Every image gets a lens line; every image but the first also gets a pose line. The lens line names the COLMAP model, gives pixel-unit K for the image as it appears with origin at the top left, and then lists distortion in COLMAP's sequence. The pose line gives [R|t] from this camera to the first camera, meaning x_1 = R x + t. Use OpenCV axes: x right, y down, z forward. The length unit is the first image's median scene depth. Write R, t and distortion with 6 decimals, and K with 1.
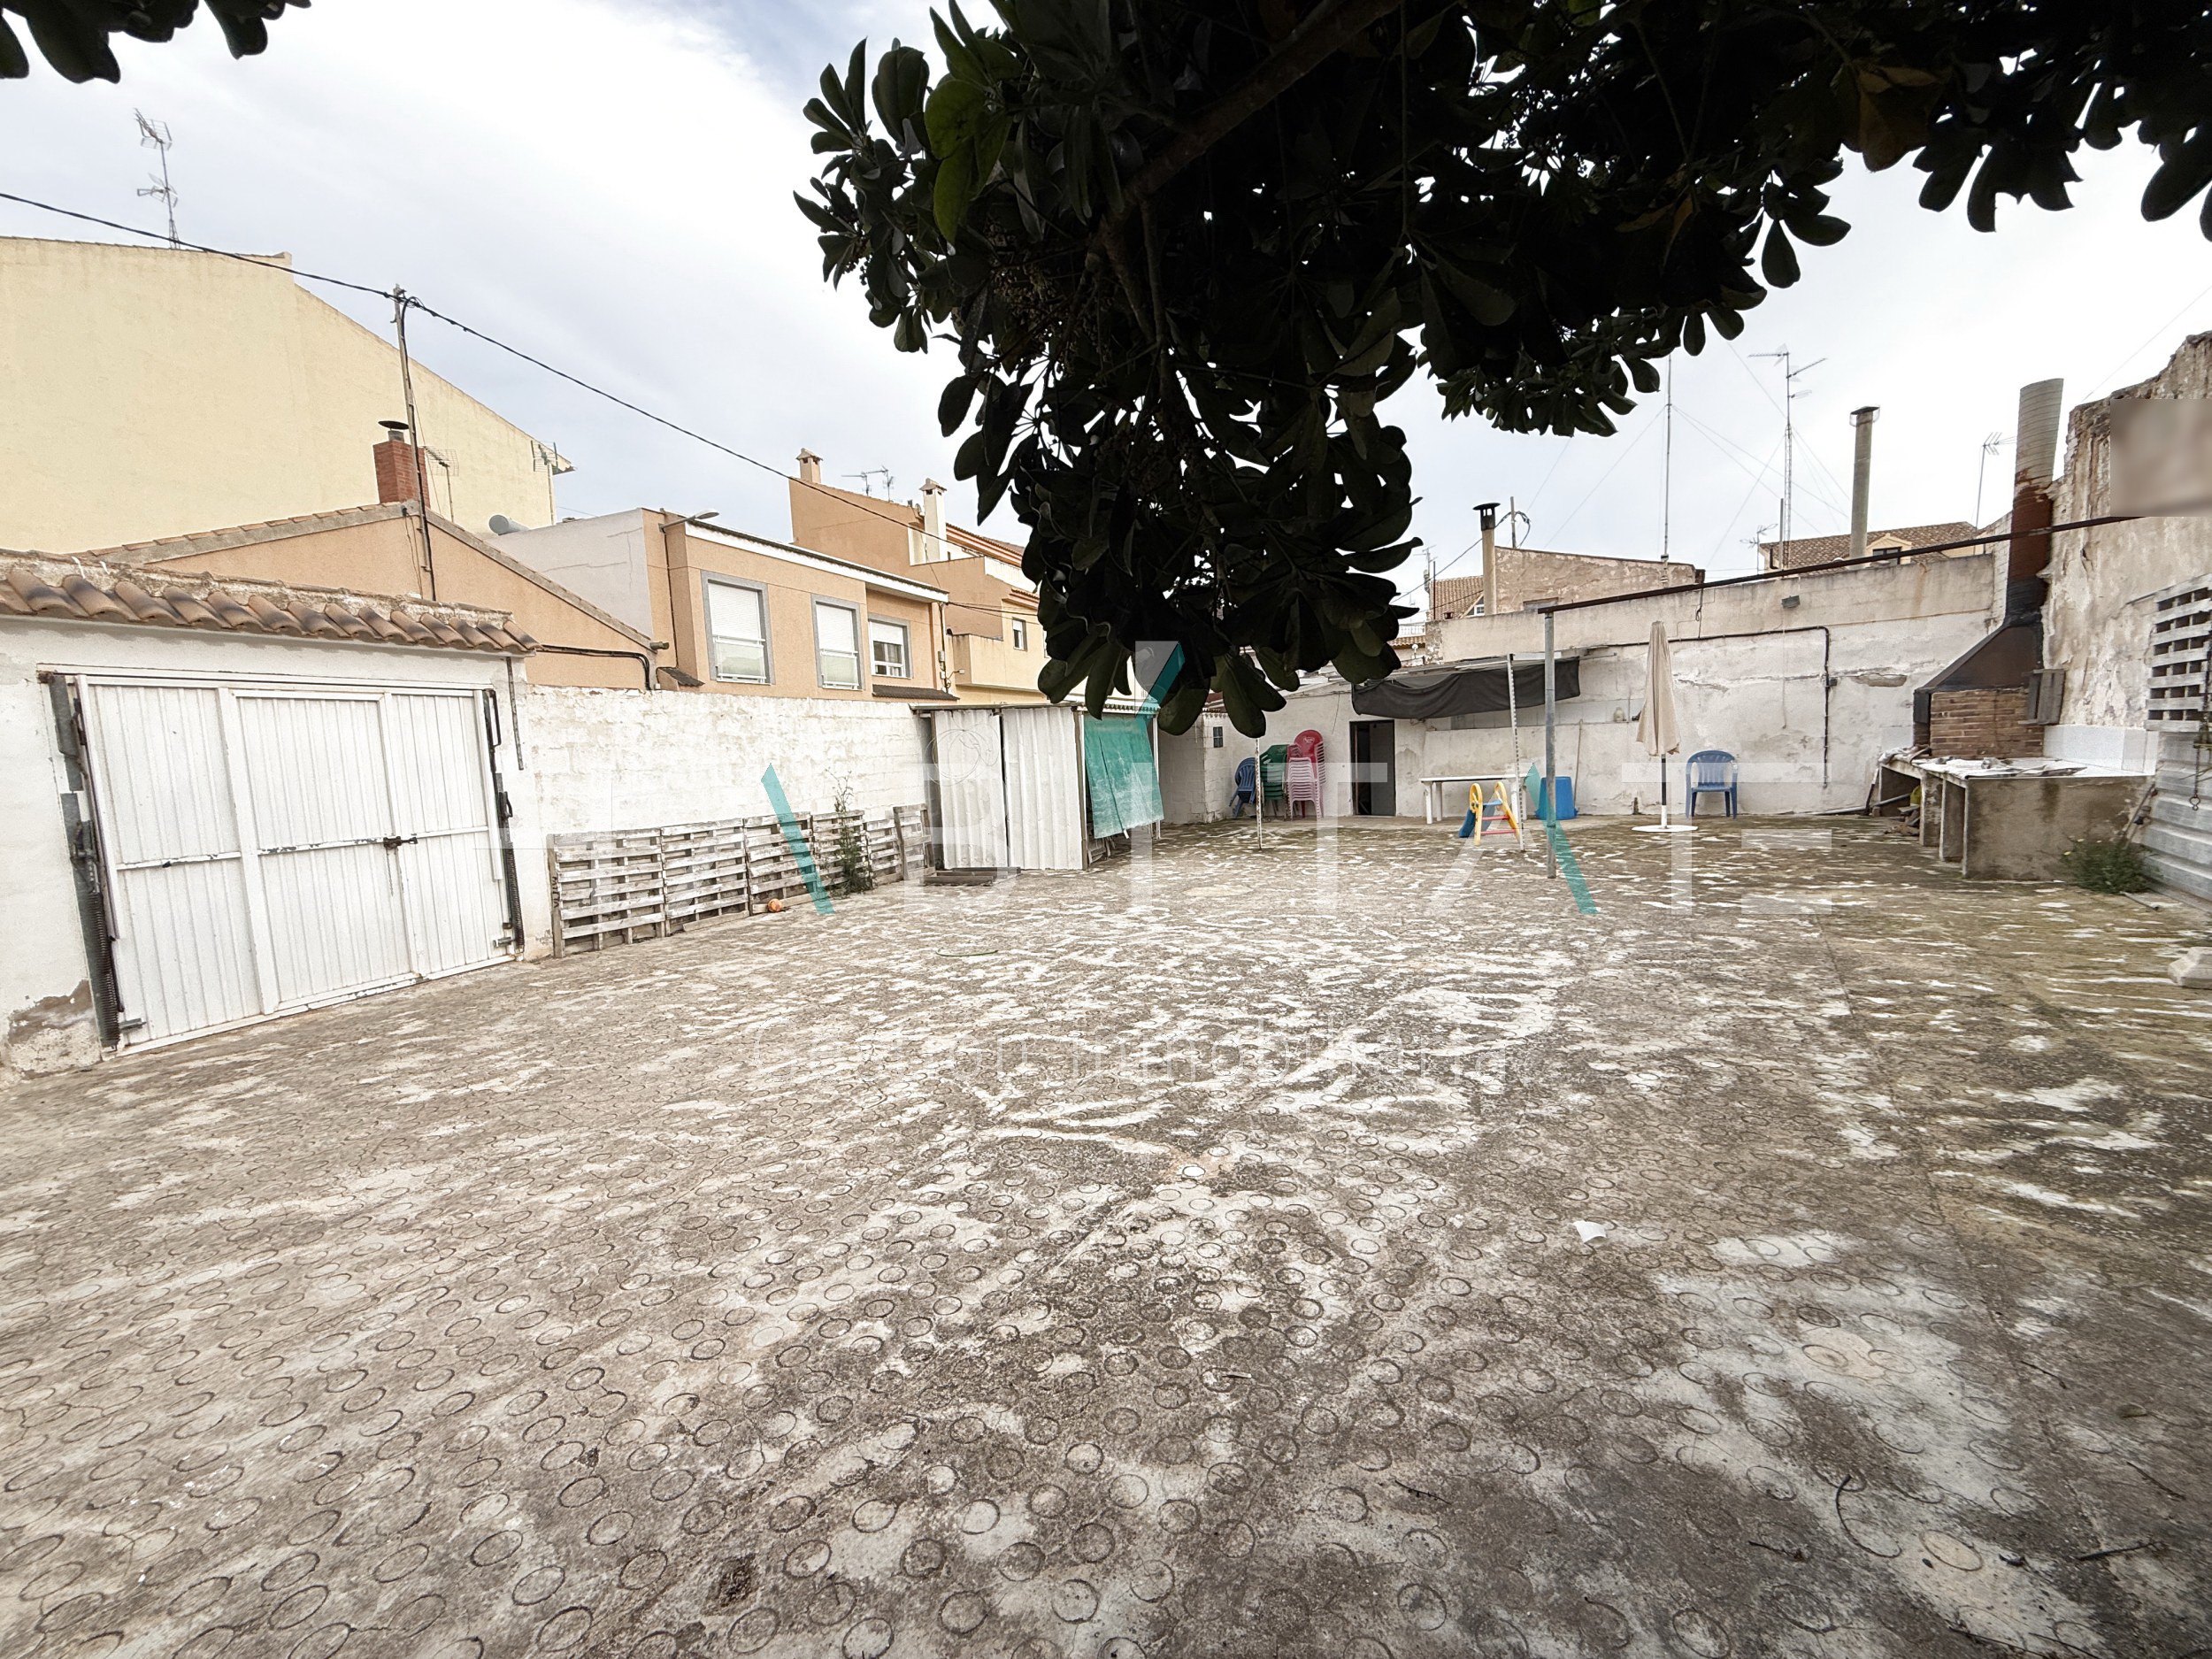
lens RADIAL K [[879.5, 0, 1098.8], [0, 879.5, 831.1], [0, 0, 1]] dist [-0.000735, 0.000177]
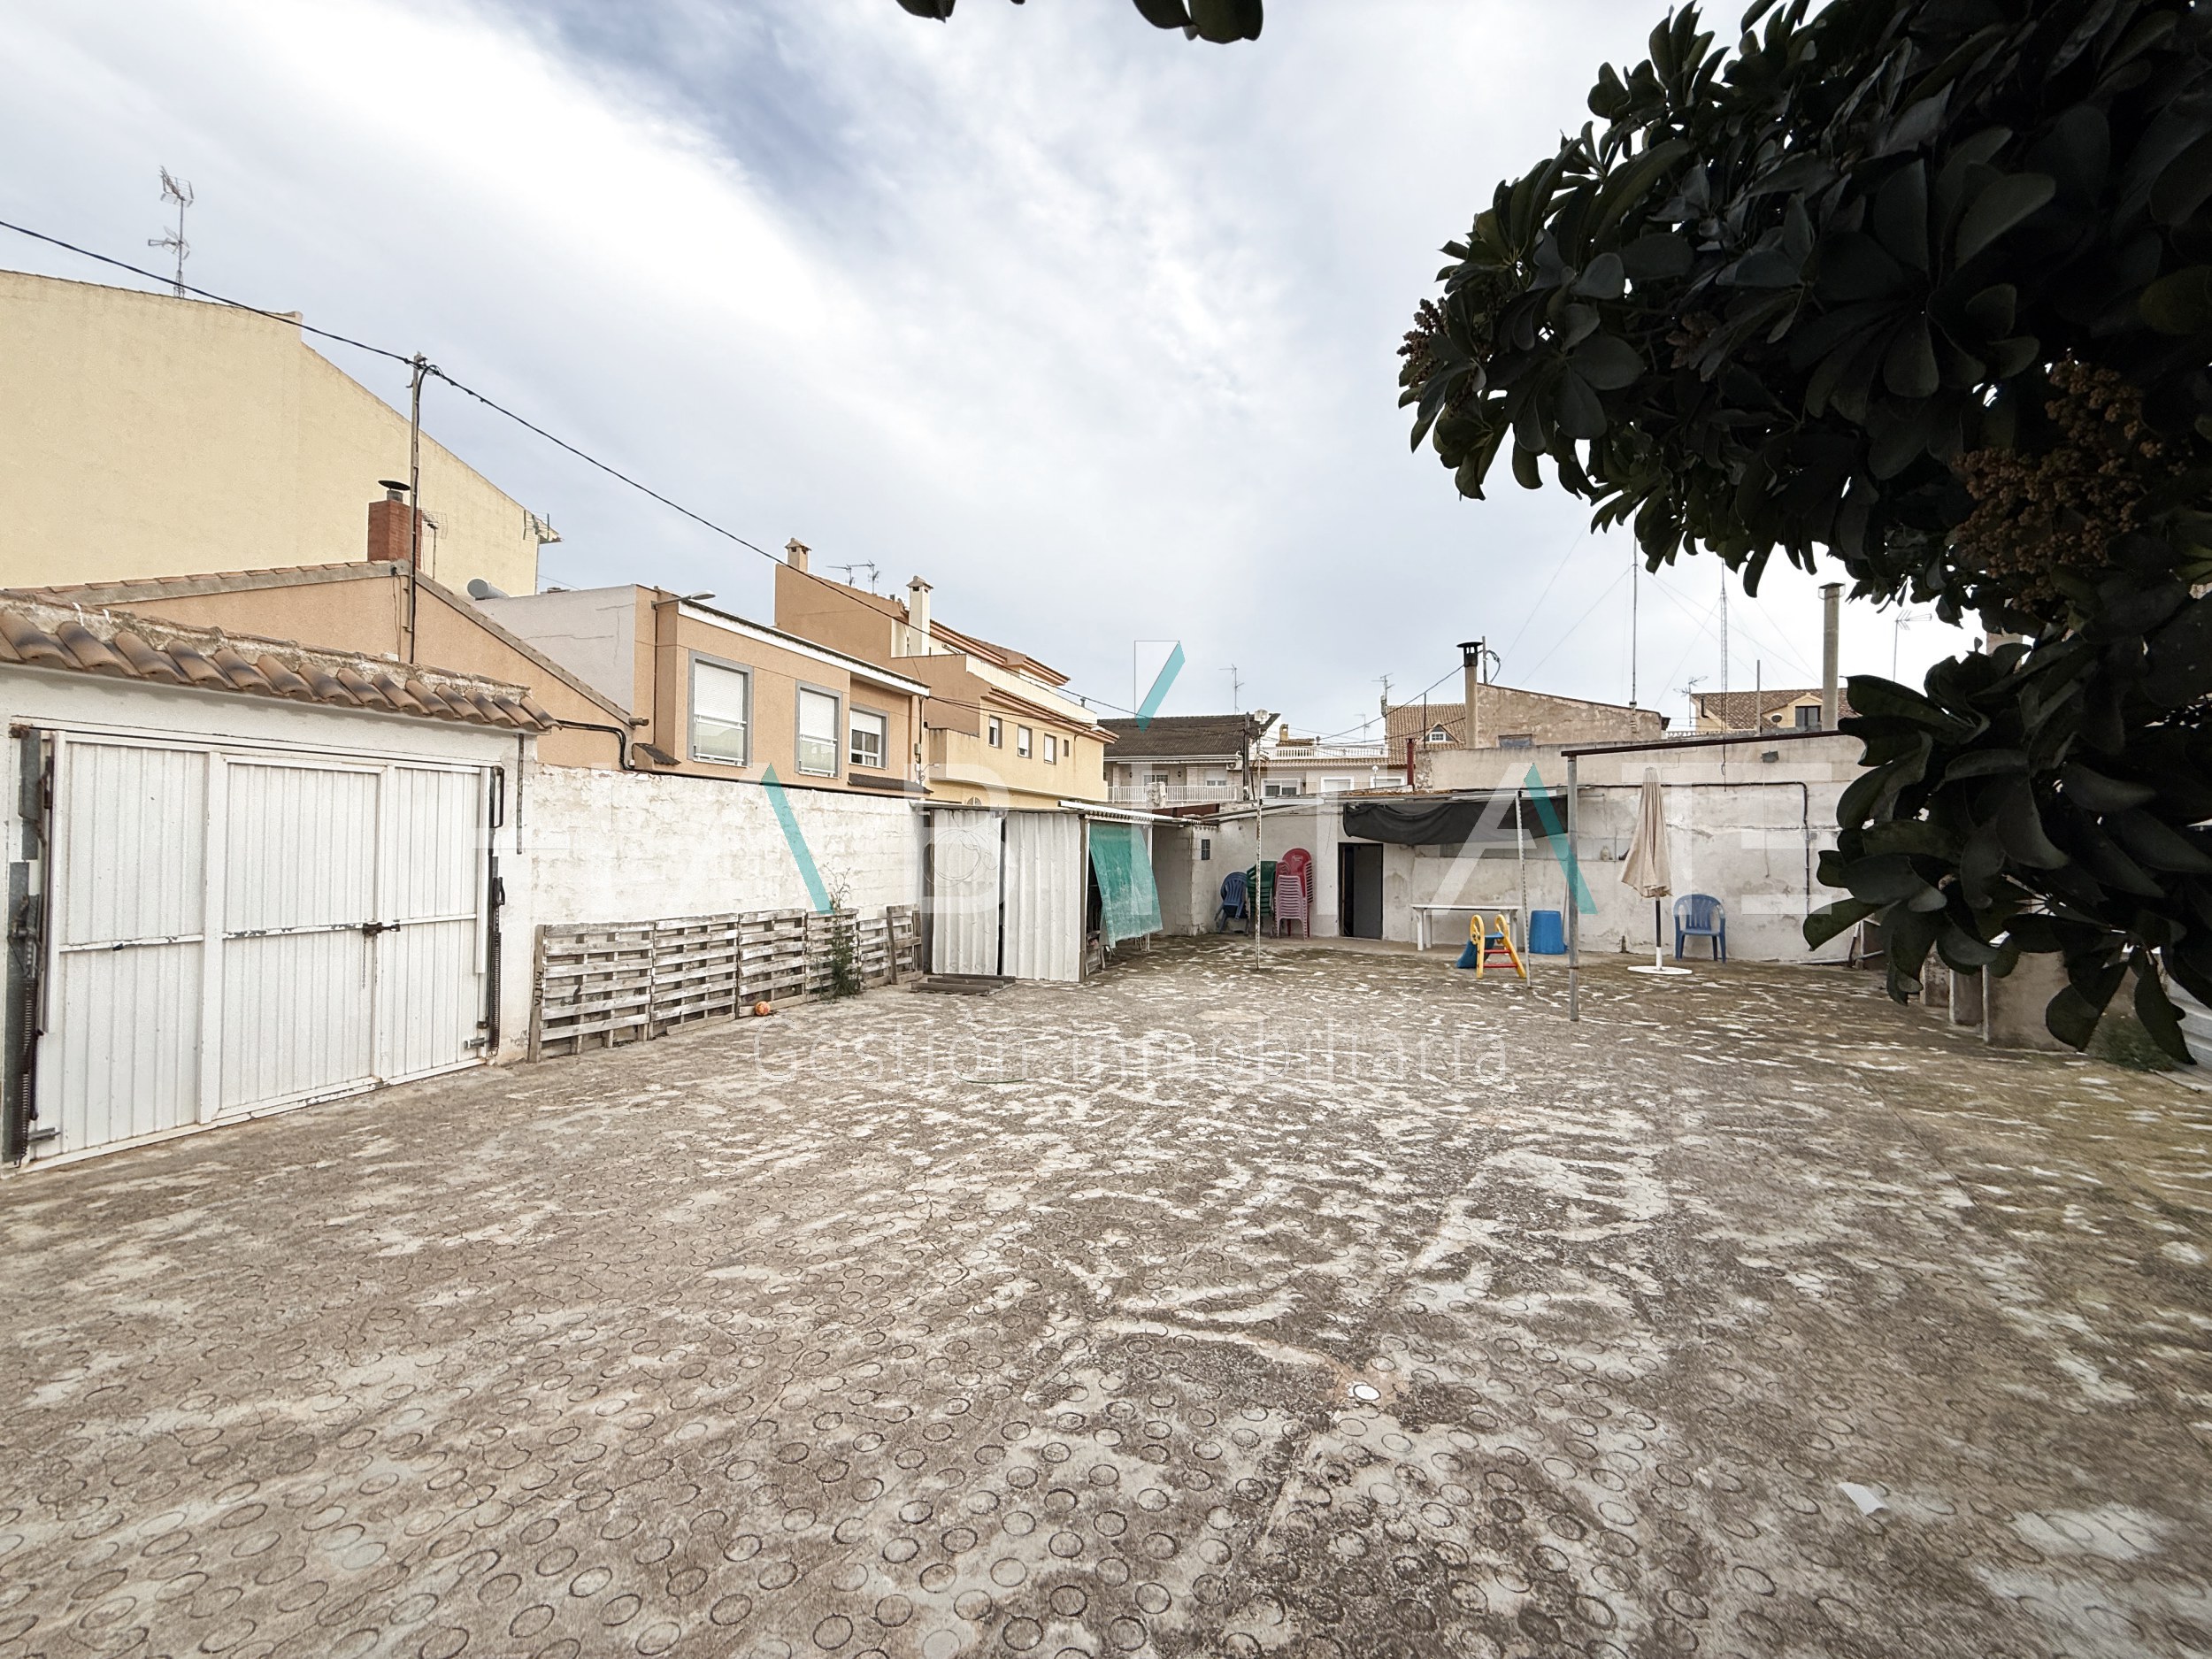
lens RADIAL K [[879.5, 0, 1098.5], [0, 879.5, 831.4], [0, 0, 1]] dist [-0.000735, 0.000177]
pose [[0.996628, 0.060060, 0.055902, -0.062107], [-0.053511, 0.992259, -0.112064, -0.013472], [-0.062200, 0.108694, 0.992127, 0.025035]]
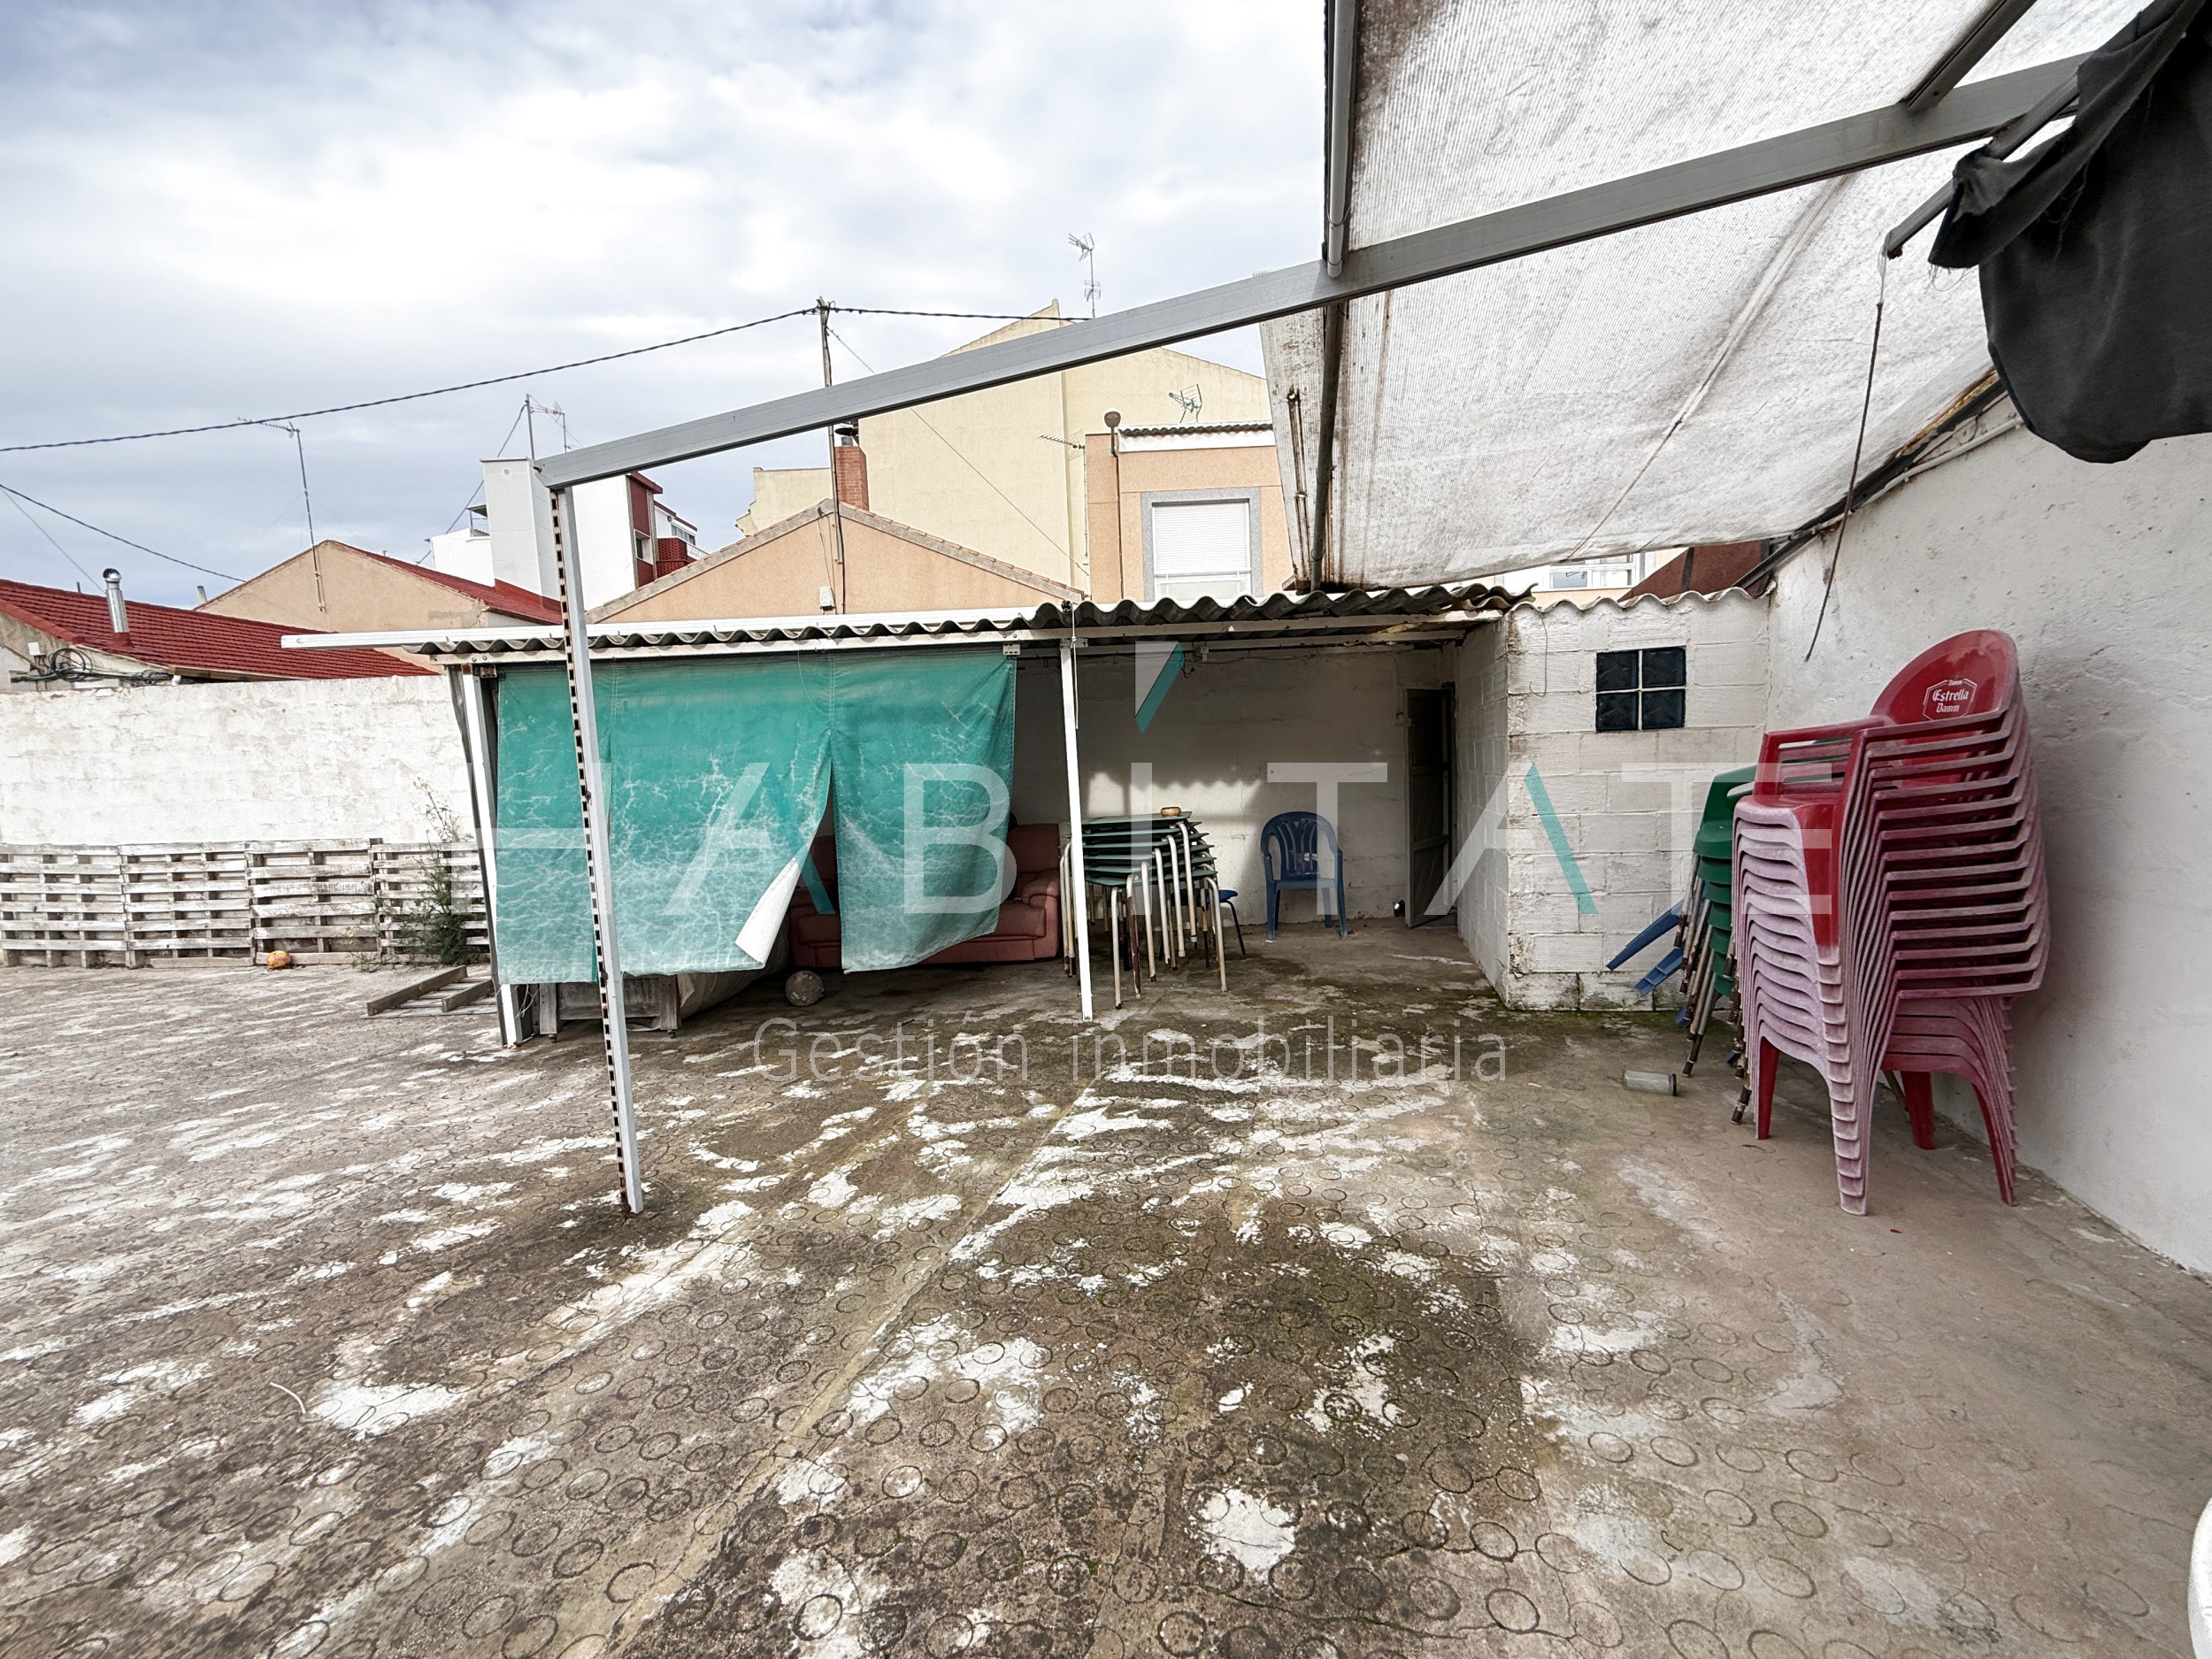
lens RADIAL K [[879.5, 0, 1104.9], [0, 879.5, 827.6], [0, 0, 1]] dist [-0.000735, 0.000177]
pose [[0.361214, 0.111408, -0.925804, 0.471777], [-0.065292, 0.993422, 0.094071, -0.119257], [0.930194, 0.026468, 0.366112, 1.126890]]
